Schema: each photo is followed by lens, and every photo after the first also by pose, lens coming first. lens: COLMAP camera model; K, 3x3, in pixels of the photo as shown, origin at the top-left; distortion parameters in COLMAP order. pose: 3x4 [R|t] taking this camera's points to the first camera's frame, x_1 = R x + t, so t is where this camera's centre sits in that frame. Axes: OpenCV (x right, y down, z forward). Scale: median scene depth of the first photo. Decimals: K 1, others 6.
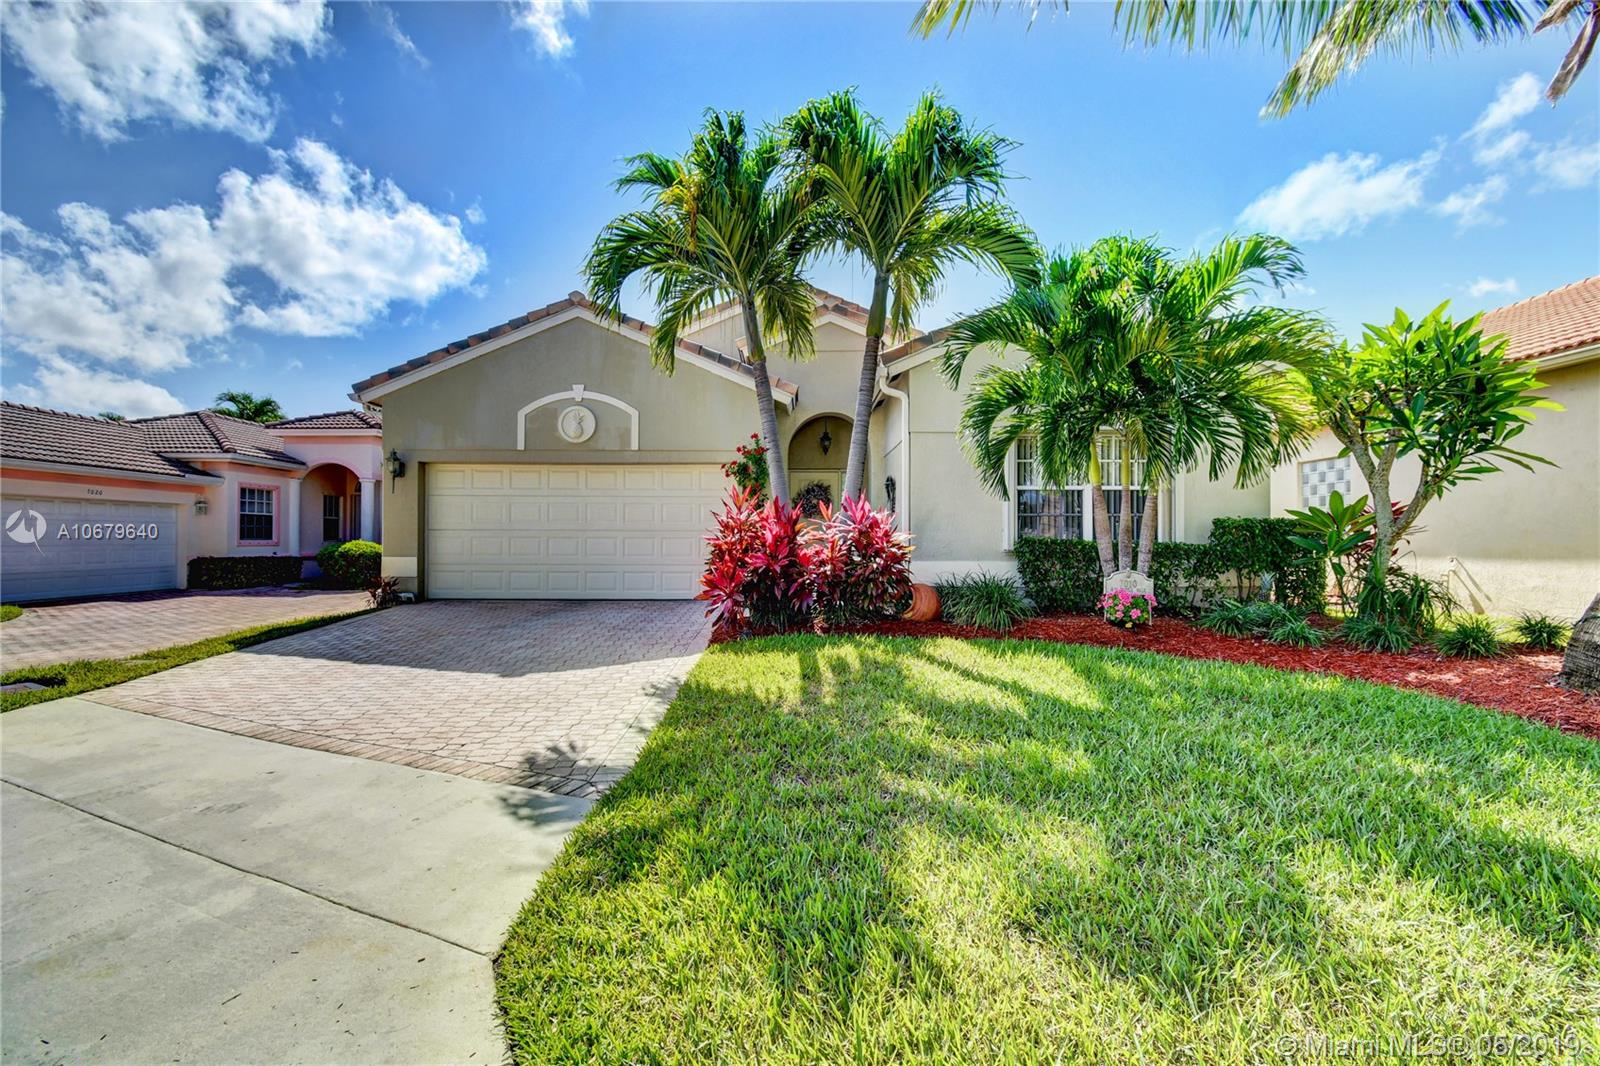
lens RADIAL K [[733.7, 0, 799.1], [0, 733.7, 536.7], [0, 0, 1]] dist [0.021359, -0.027980]
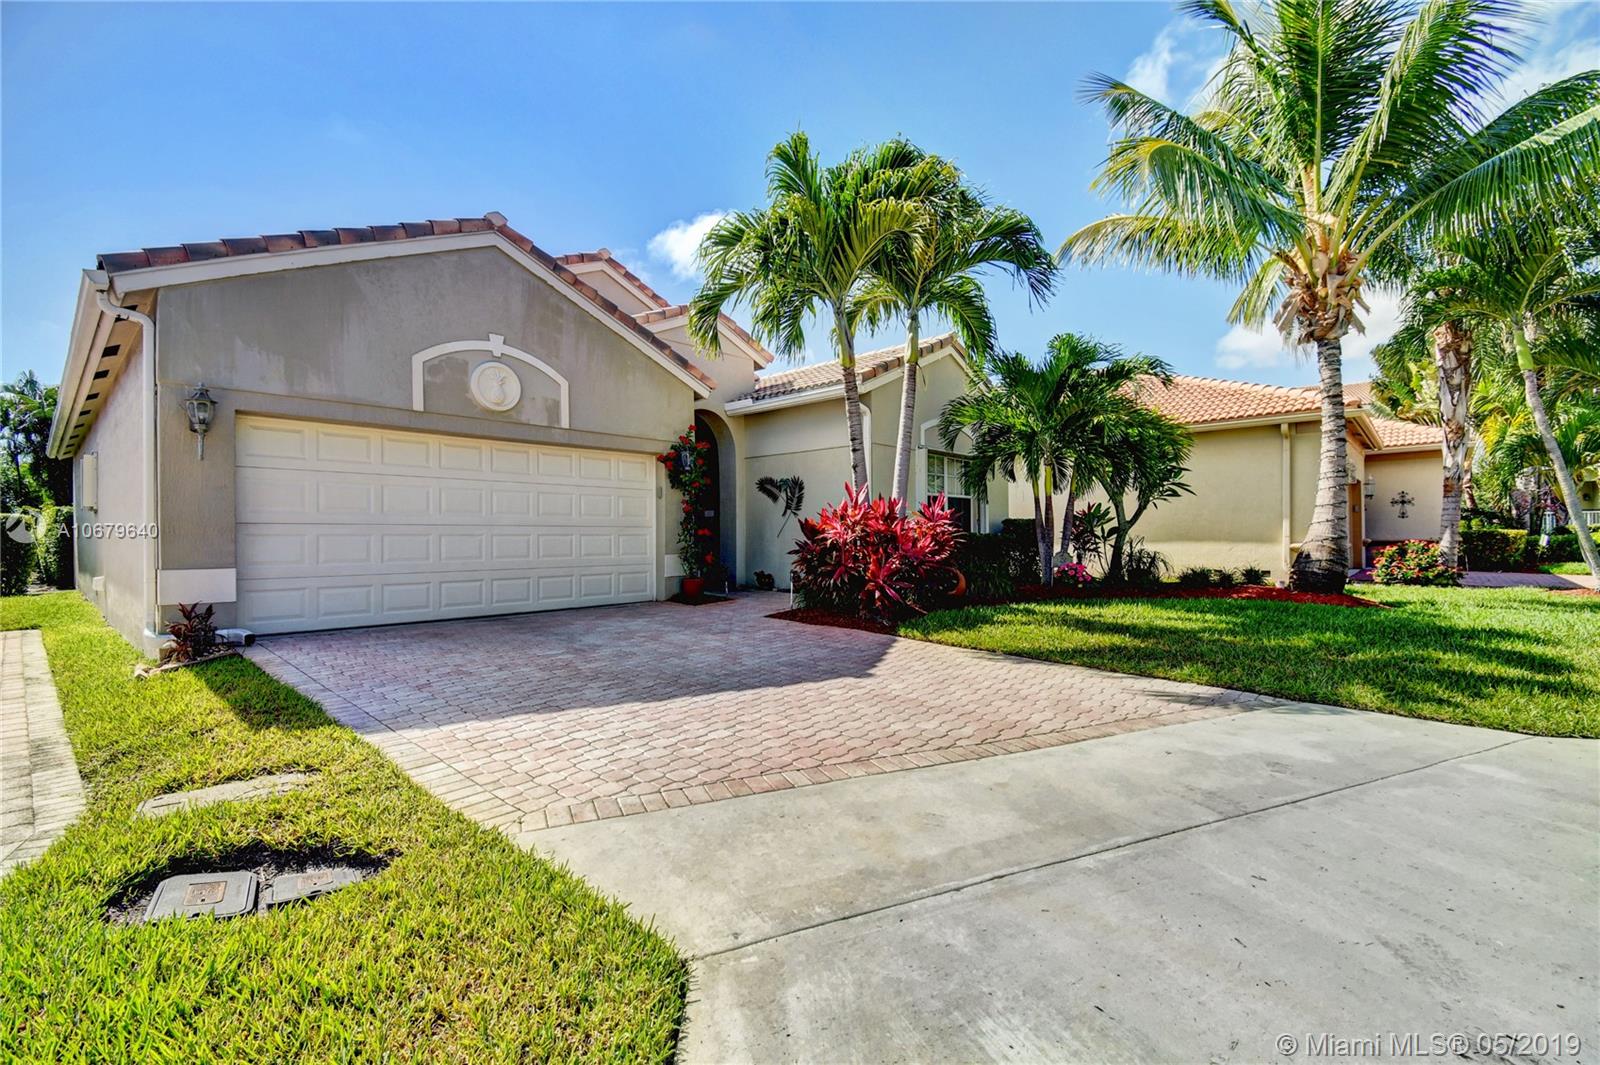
lens RADIAL K [[733.7, 0, 799.1], [0, 733.7, 536.2], [0, 0, 1]] dist [0.021359, -0.027980]
pose [[0.677222, 0.004552, 0.735765, -0.648288], [0.015903, 0.999657, -0.020822, 0.022157], [-0.735607, 0.025802, 0.676917, 0.260710]]
